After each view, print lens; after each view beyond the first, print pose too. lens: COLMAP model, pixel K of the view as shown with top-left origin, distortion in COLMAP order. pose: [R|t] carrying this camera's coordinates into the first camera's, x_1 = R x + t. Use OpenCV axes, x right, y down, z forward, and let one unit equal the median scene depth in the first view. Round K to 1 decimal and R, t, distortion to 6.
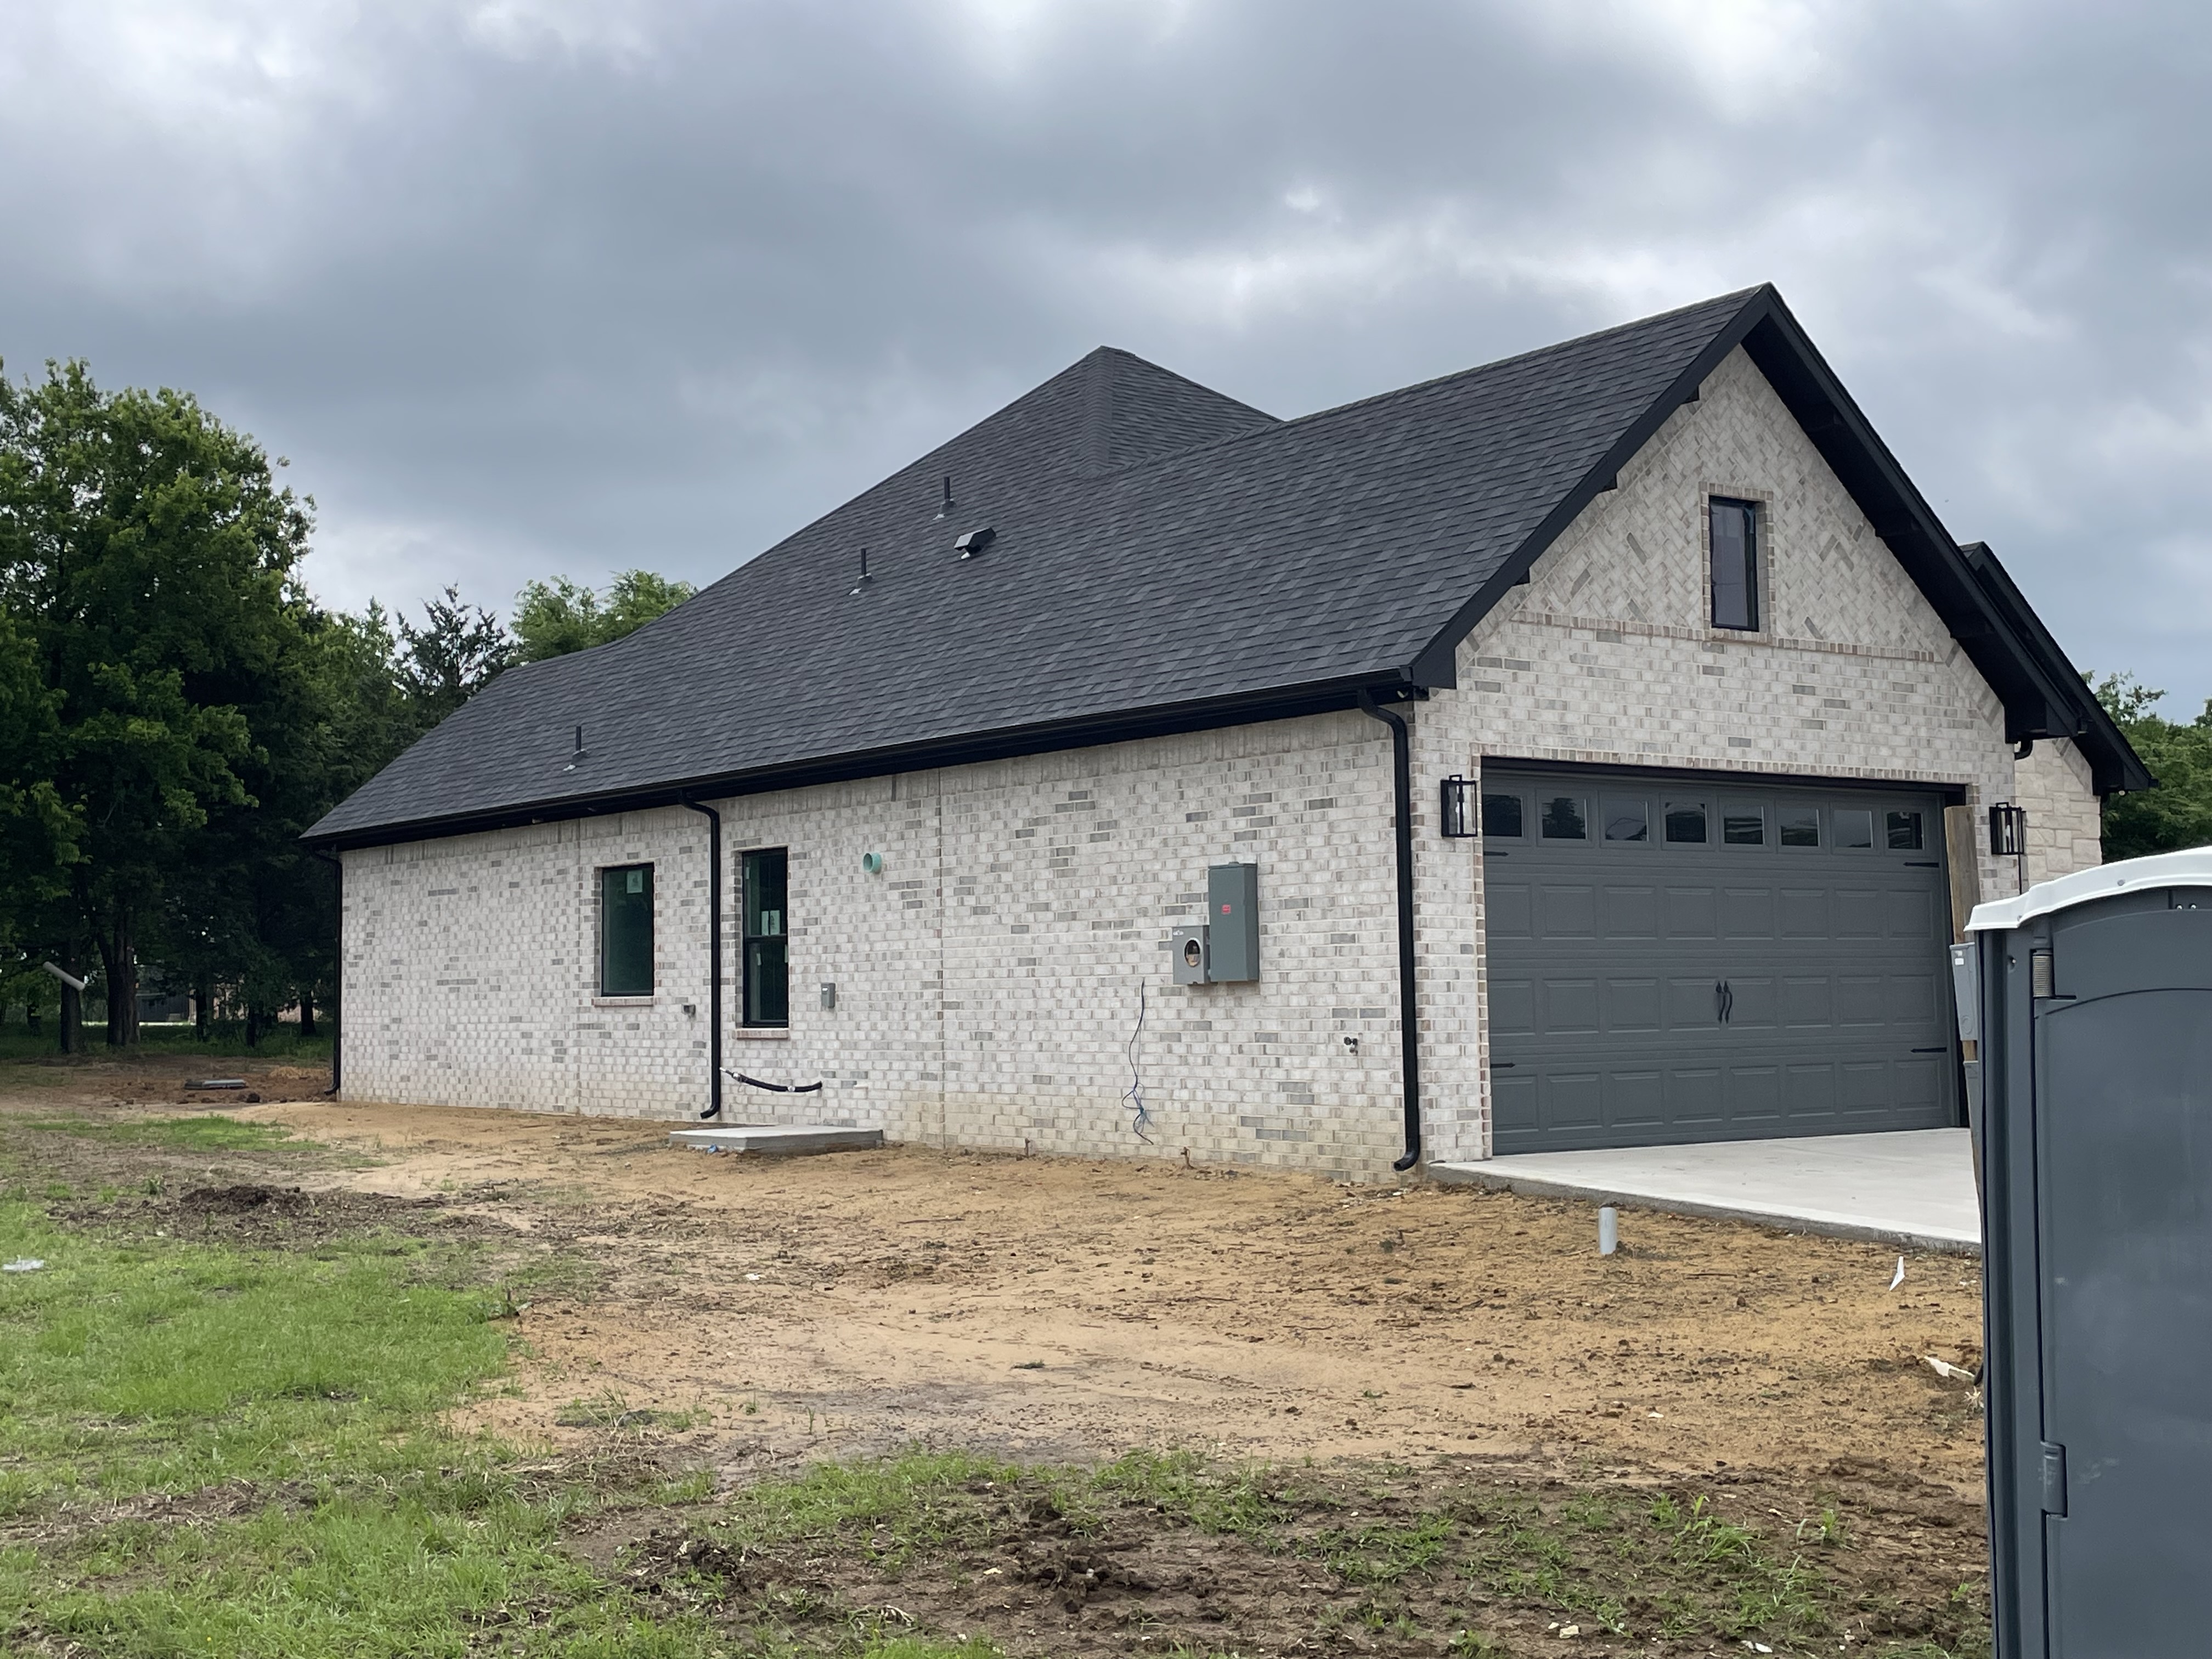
lens RADIAL K [[2678.9, 0, 1086.4], [0, 2678.9, 788.5], [0, 0, 1]] dist [0.132424, 0.000000]
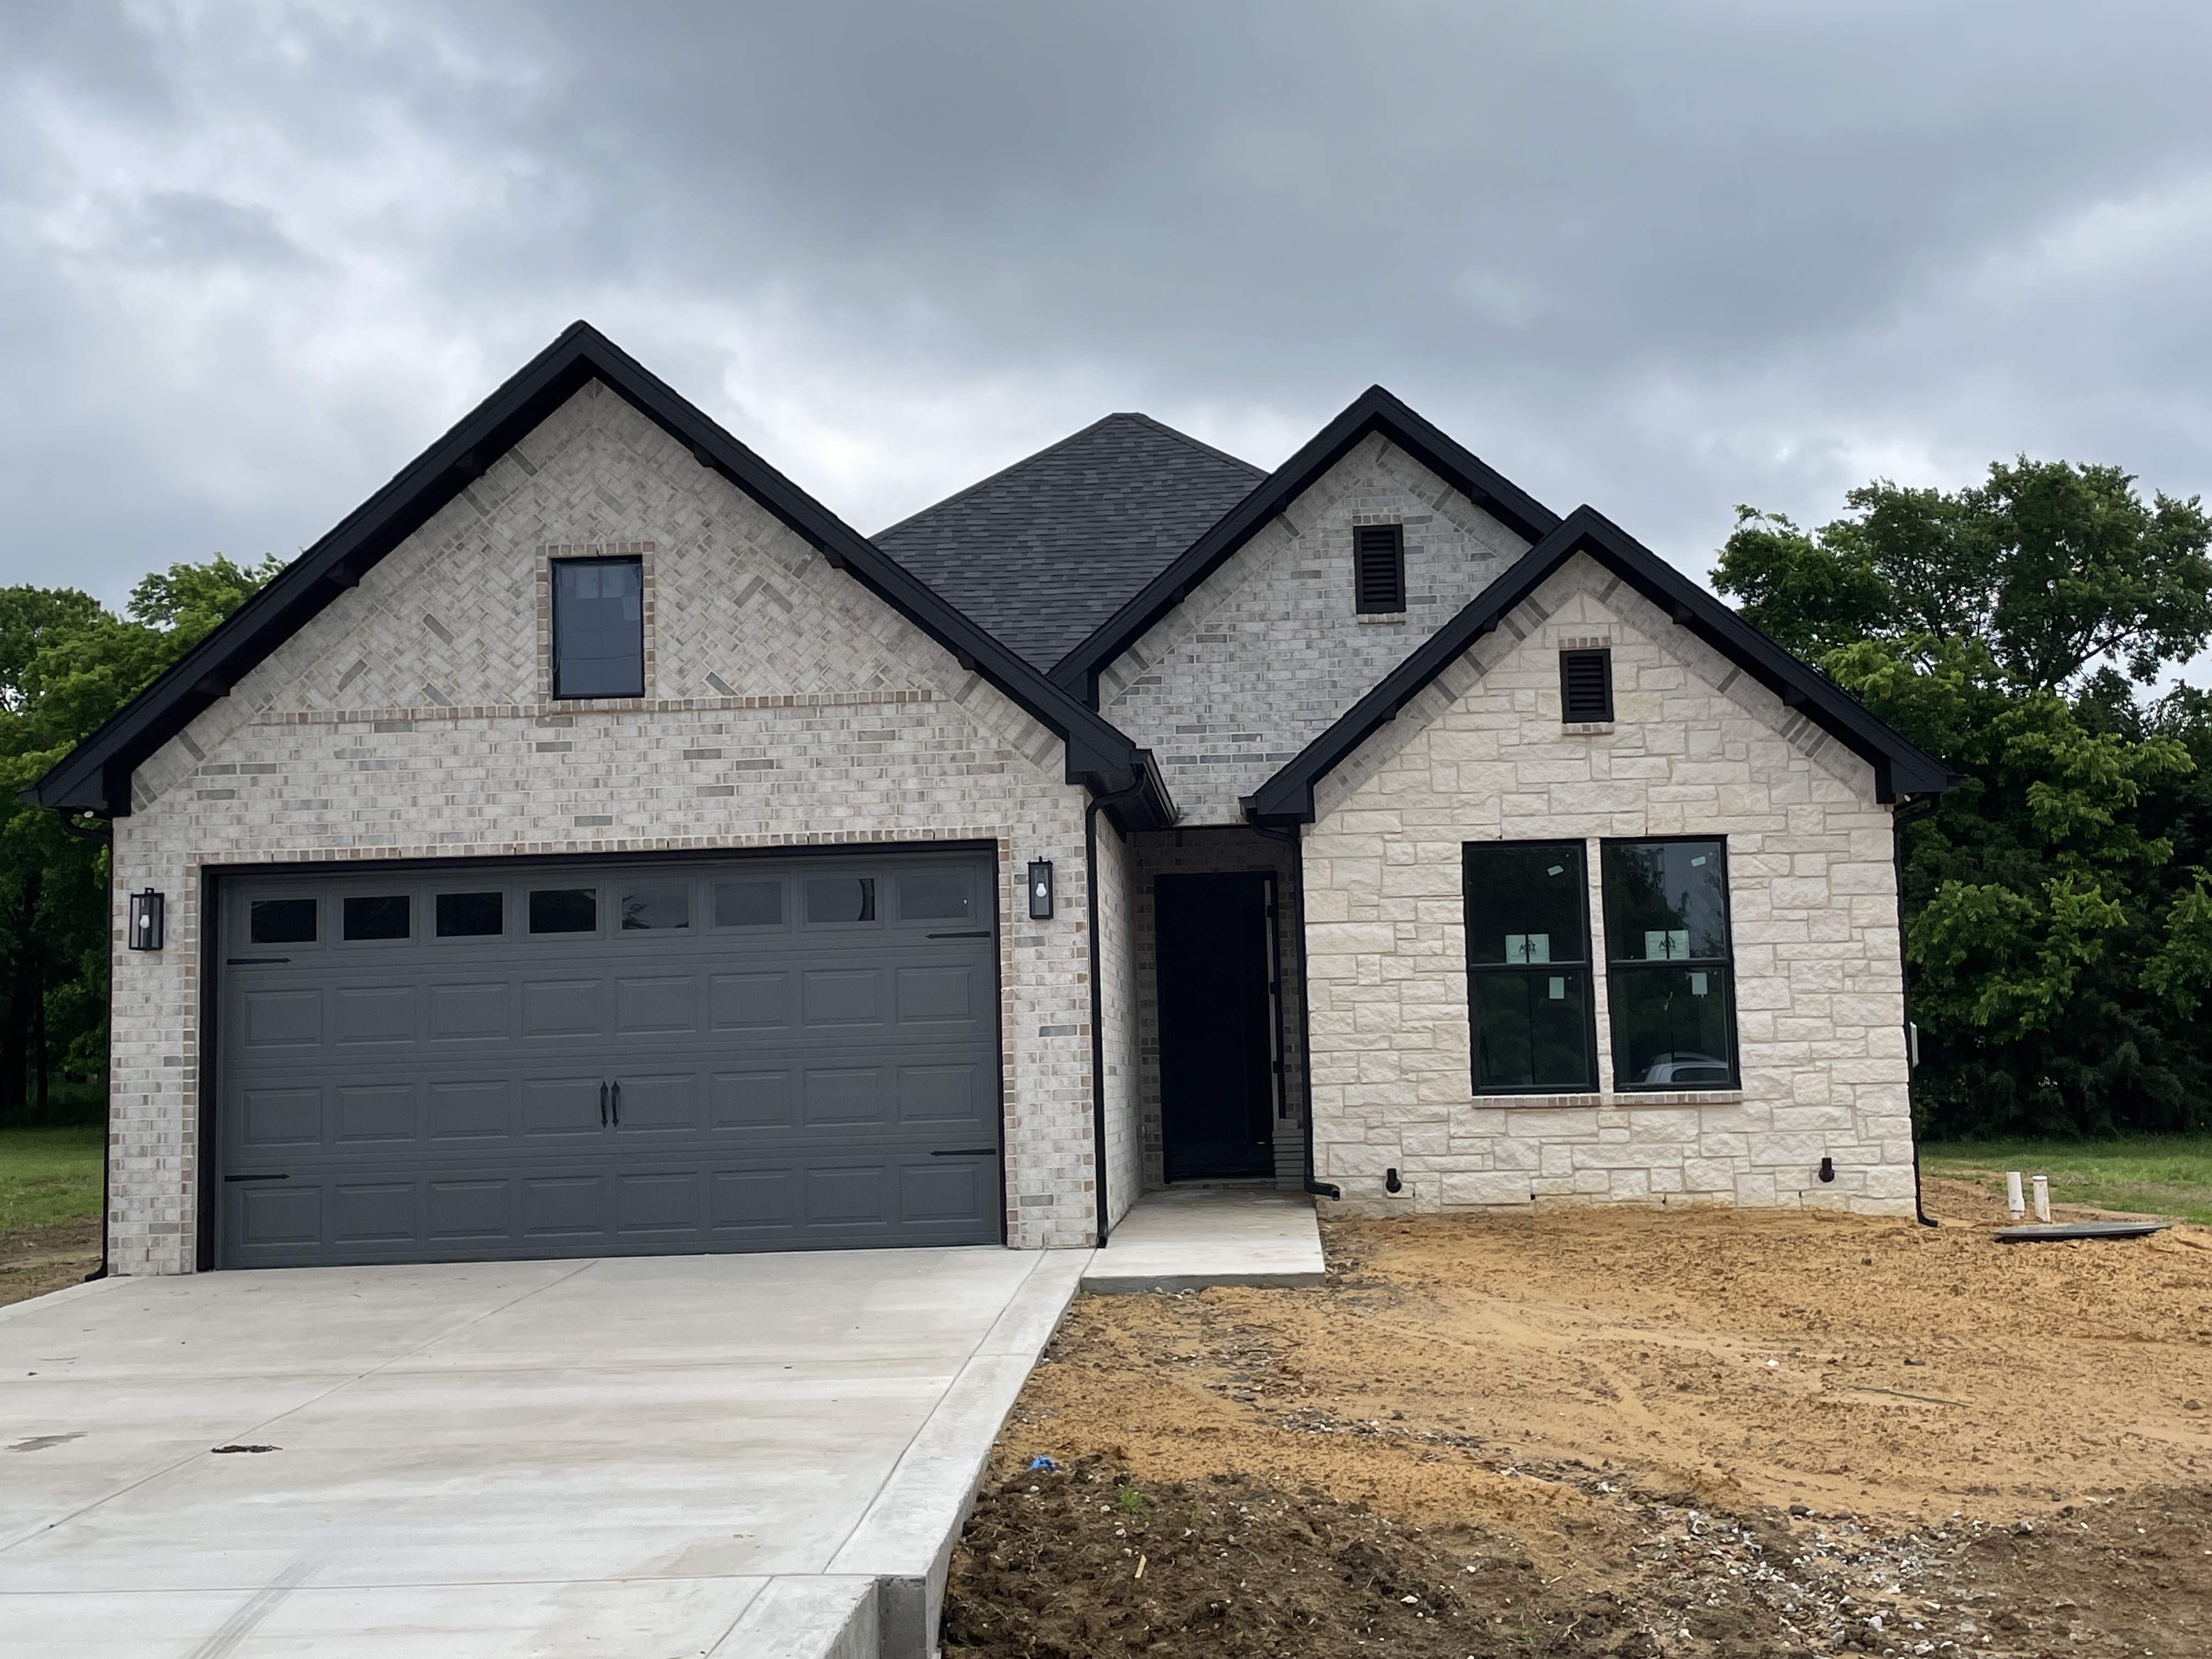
lens RADIAL K [[2561.0, 0, 1109.5], [0, 2561.0, 818.9], [0, 0, 1]] dist [0.104629, 0.000000]
pose [[0.762867, -0.074278, -0.642275, 0.939308], [0.067019, 0.997112, -0.035712, 0.025306], [0.643073, -0.015801, 0.765642, 0.442643]]
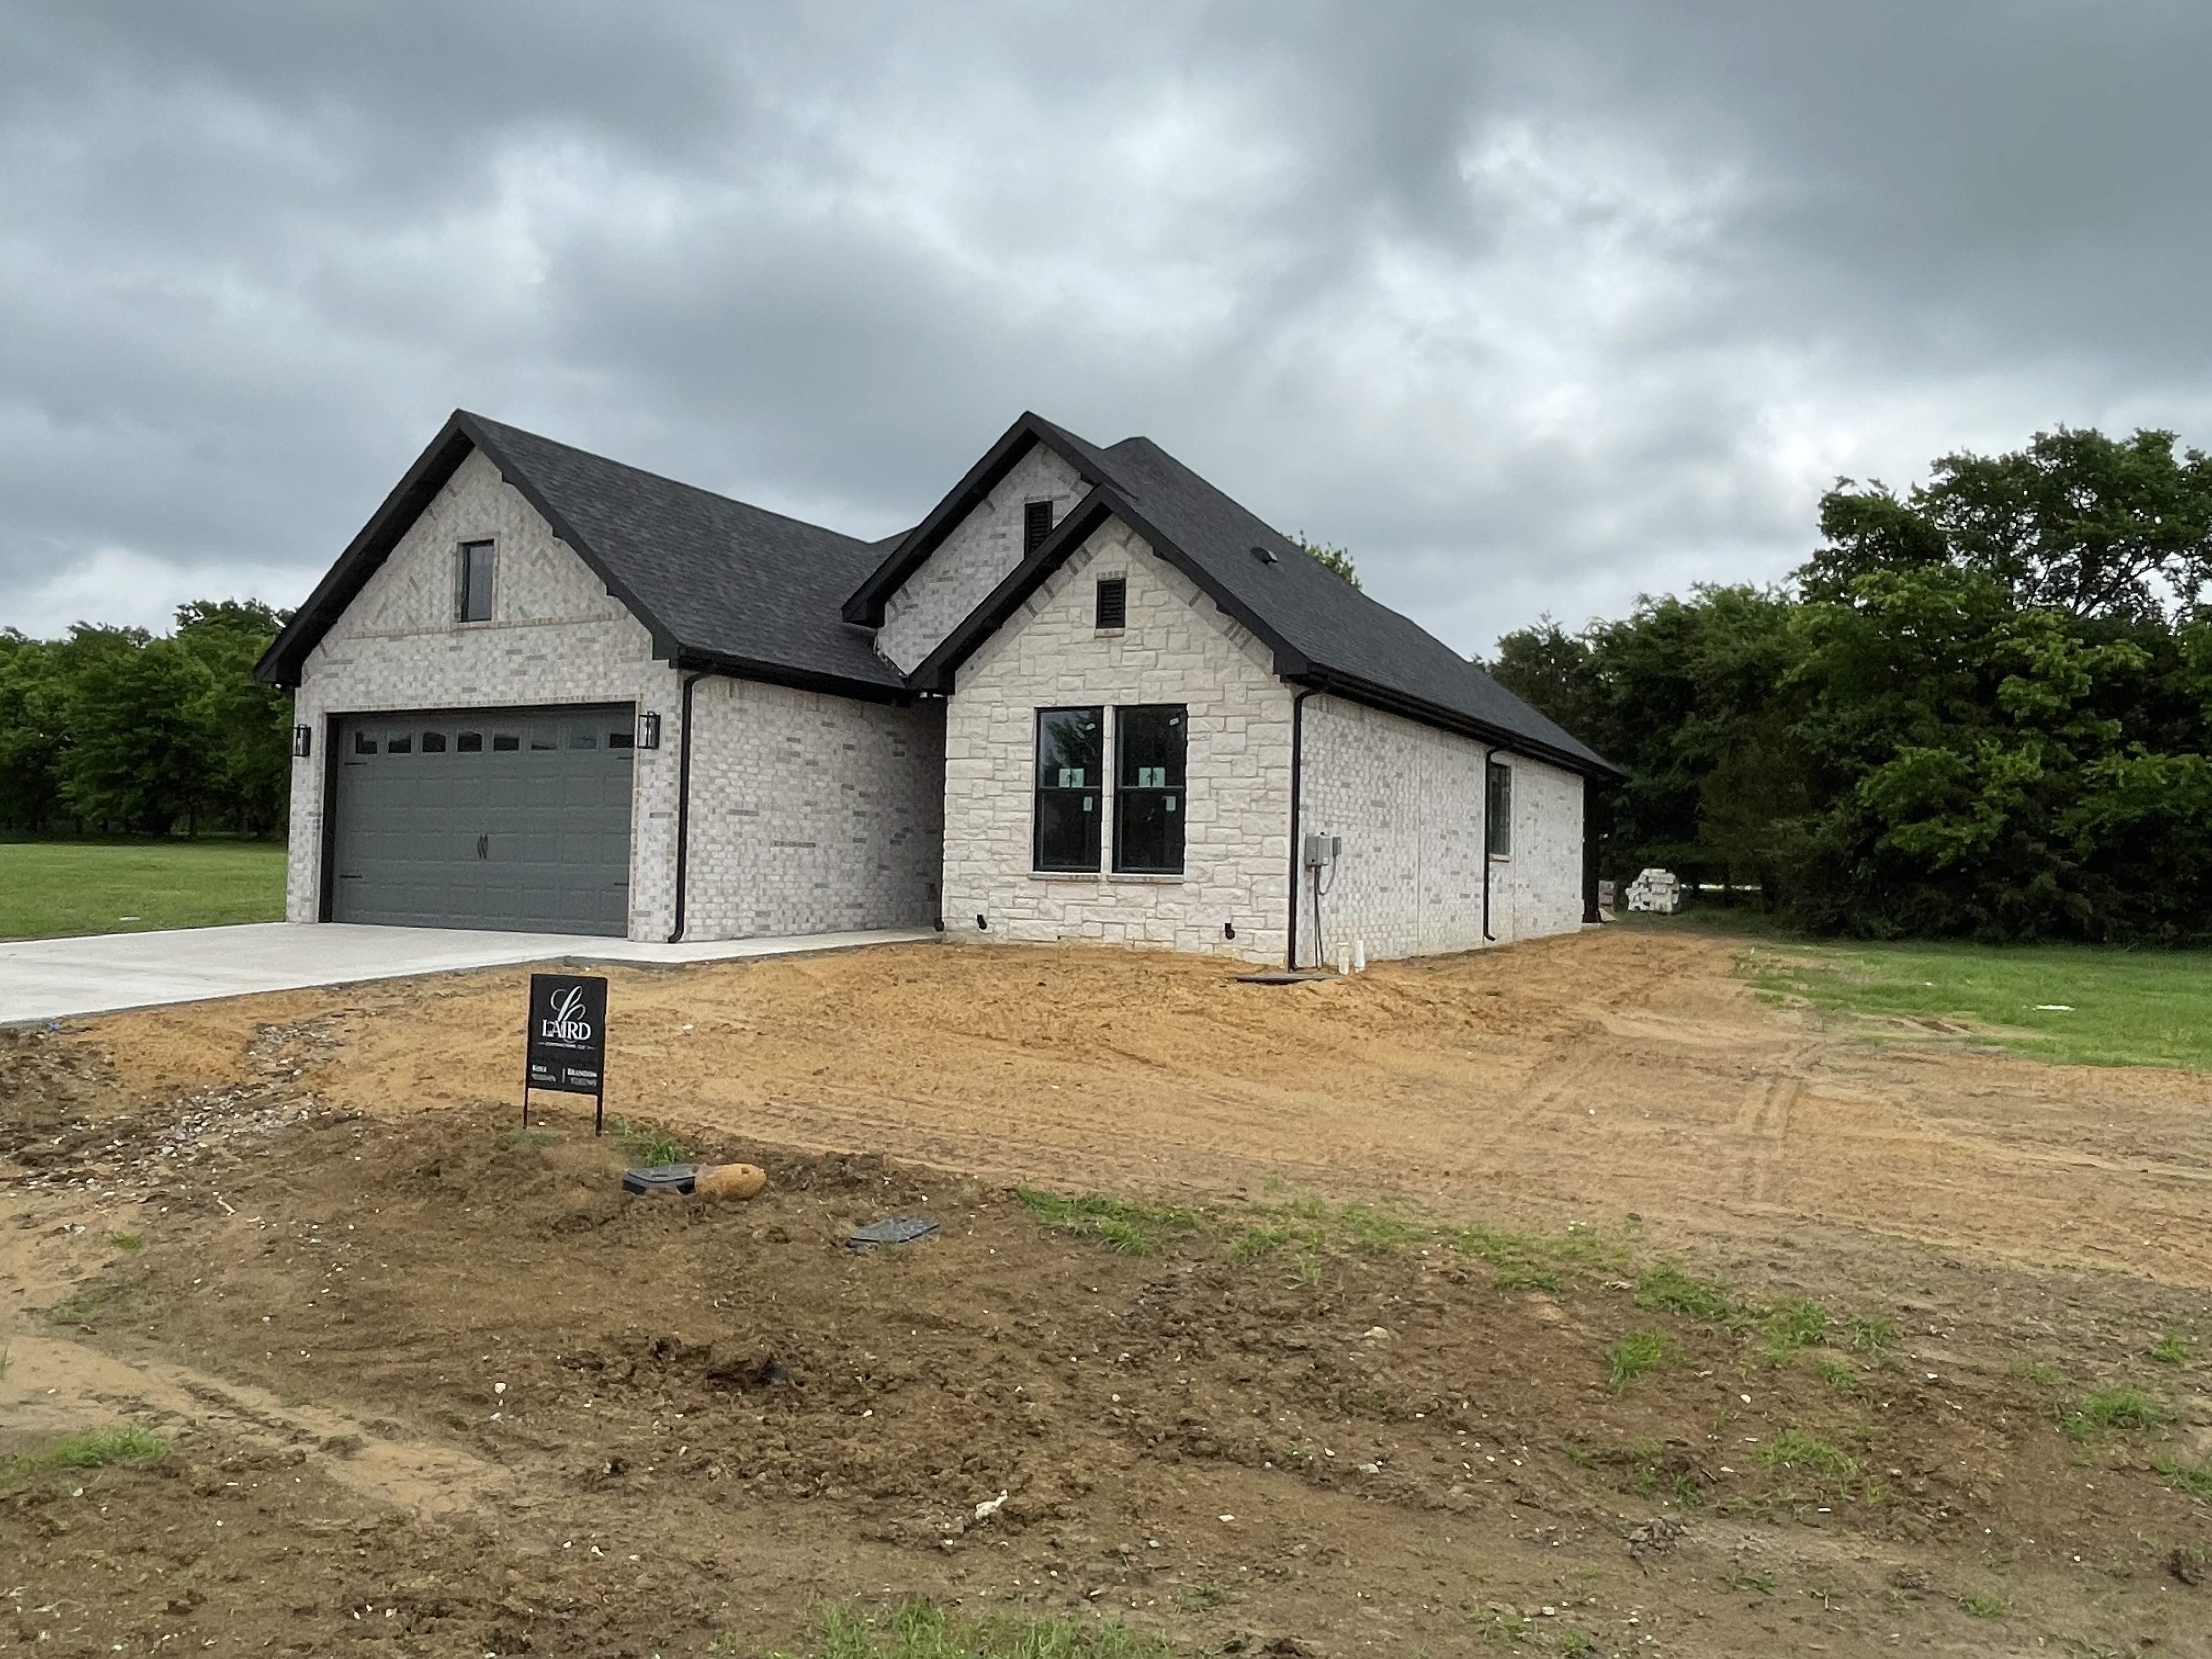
lens RADIAL K [[1582.9, 0, 1104.1], [0, 1582.9, 818.8], [0, 0, 1]] dist [0.006824, -0.003628]
pose [[0.427770, -0.006745, -0.903863, 1.284235], [0.039561, 0.999154, 0.011267, 0.066198], [0.903022, -0.040578, 0.427674, 0.933712]]
